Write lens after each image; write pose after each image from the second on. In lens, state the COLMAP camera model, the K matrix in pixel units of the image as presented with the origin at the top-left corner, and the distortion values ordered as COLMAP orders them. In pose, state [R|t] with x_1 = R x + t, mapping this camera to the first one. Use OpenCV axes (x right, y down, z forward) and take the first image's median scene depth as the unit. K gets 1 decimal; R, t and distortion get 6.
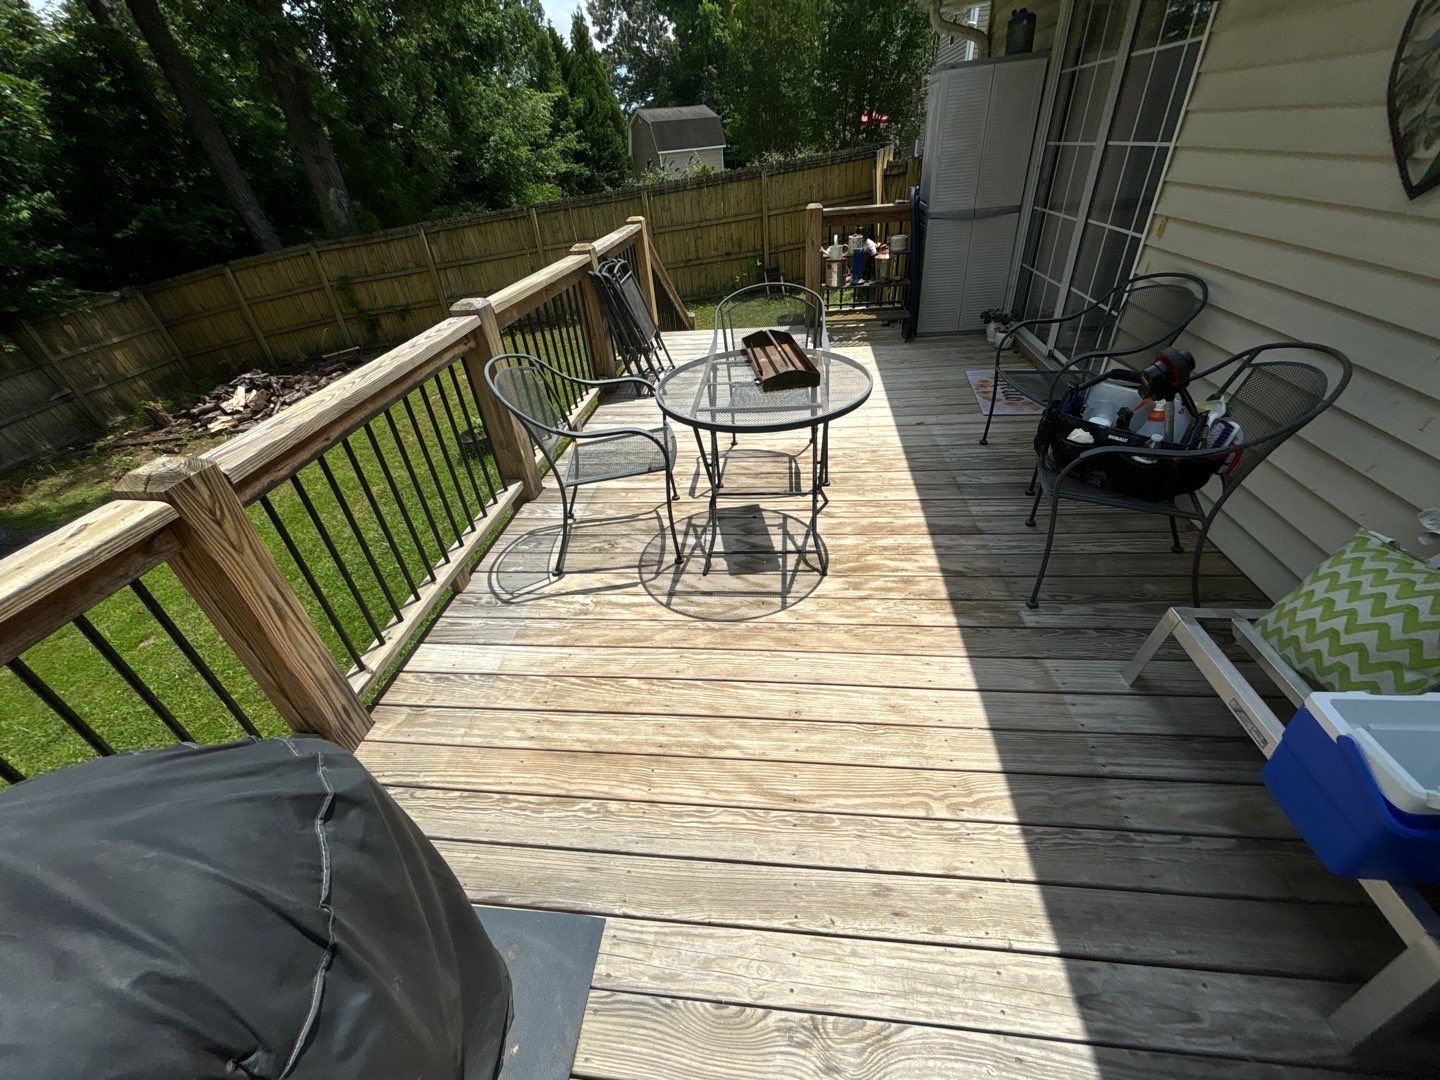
lens RADIAL K [[579.7, 0, 720.0], [0, 579.7, 540.0], [0, 0, 1]] dist [0.004120, 0.000075]
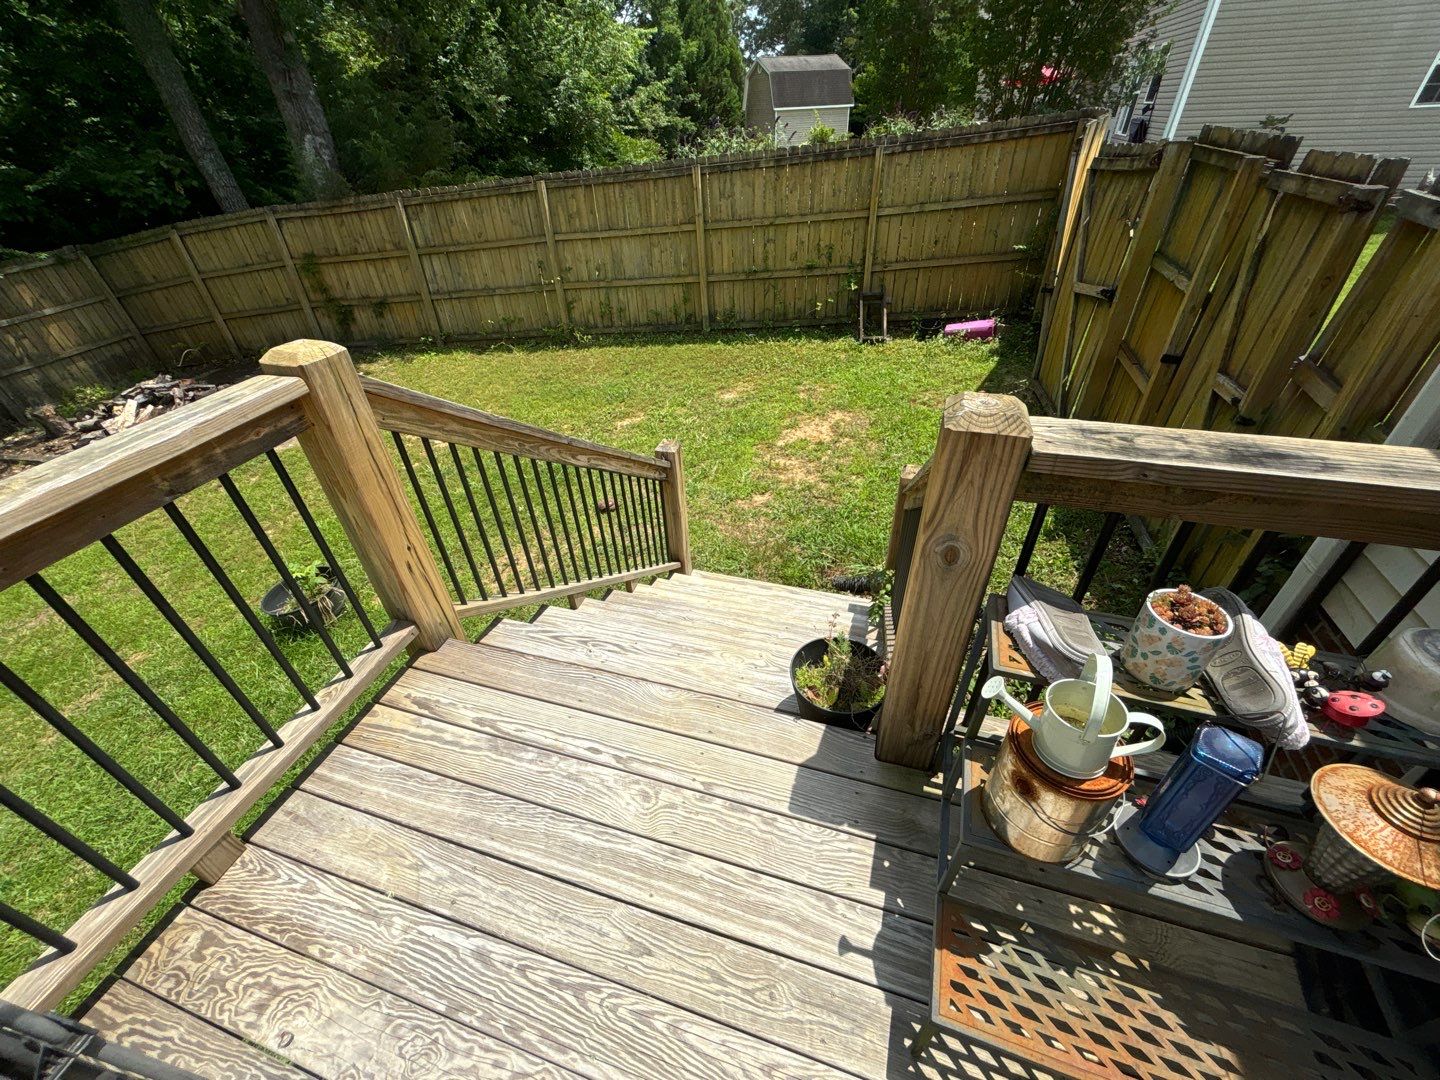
lens RADIAL K [[579.7, 0, 720.0], [0, 579.7, 540.0], [0, 0, 1]] dist [0.004120, 0.000075]
pose [[0.982146, 0.141575, -0.123881, 0.037961], [-0.135200, 0.989091, 0.058483, -0.195452], [0.130810, -0.040691, 0.990572, 0.289226]]
